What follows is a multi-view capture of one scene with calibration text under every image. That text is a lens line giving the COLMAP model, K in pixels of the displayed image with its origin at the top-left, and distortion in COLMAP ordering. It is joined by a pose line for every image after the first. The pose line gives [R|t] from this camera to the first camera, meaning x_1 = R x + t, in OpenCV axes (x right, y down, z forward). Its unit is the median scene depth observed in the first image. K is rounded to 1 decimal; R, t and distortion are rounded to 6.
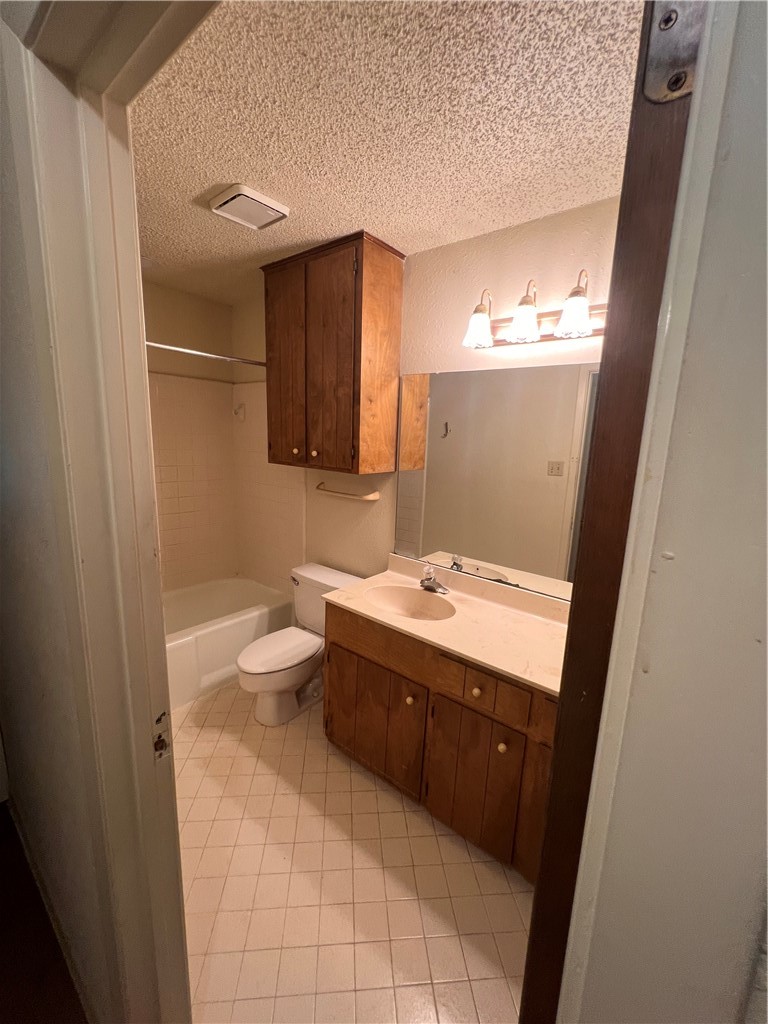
lens RADIAL K [[412.0, 0, 382.6], [0, 412.0, 517.2], [0, 0, 1]] dist [-0.001815, 0.000372]
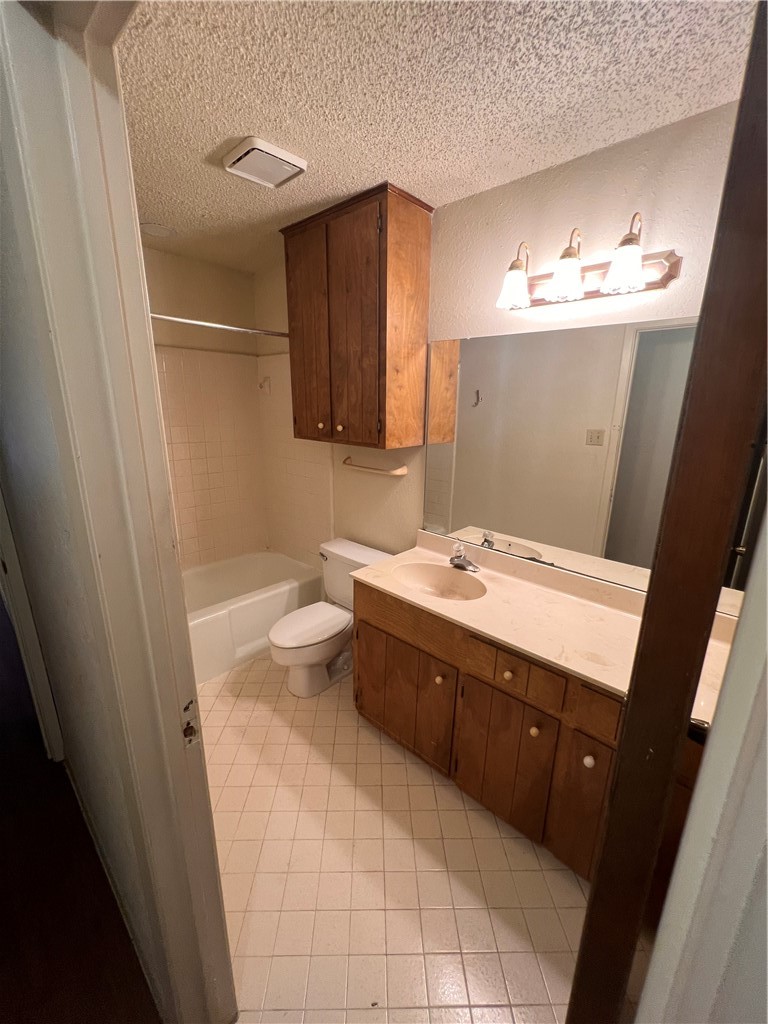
lens RADIAL K [[412.0, 0, 383.2], [0, 412.0, 517.2], [0, 0, 1]] dist [-0.001815, 0.000372]
pose [[0.997548, -0.006011, -0.069732, 0.003720], [0.011089, 0.997295, 0.072663, -0.020495], [0.069107, -0.073258, 0.994916, 0.036298]]
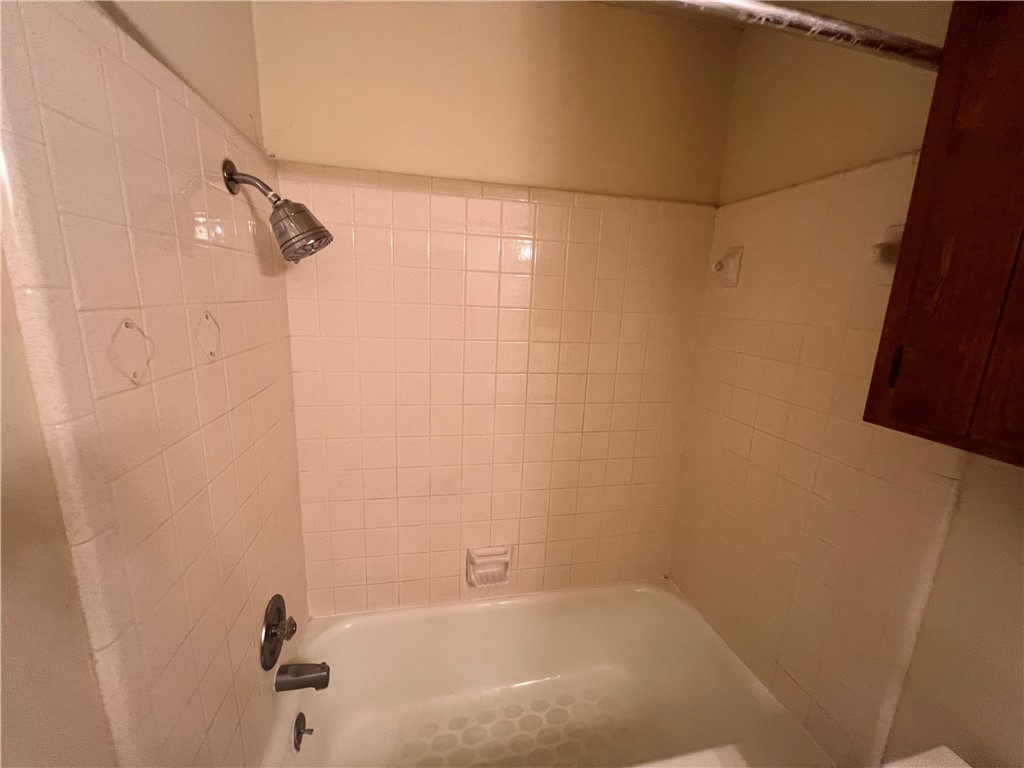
lens RADIAL K [[413.2, 0, 512.5], [0, 413.2, 387.2], [0, 0, 1]] dist [-0.002327, 0.000029]
pose [[0.793141, 0.121097, -0.596877, -0.512913], [-0.125991, 0.991458, 0.033732, -0.224914], [0.595863, 0.048447, 0.801623, 1.045373]]
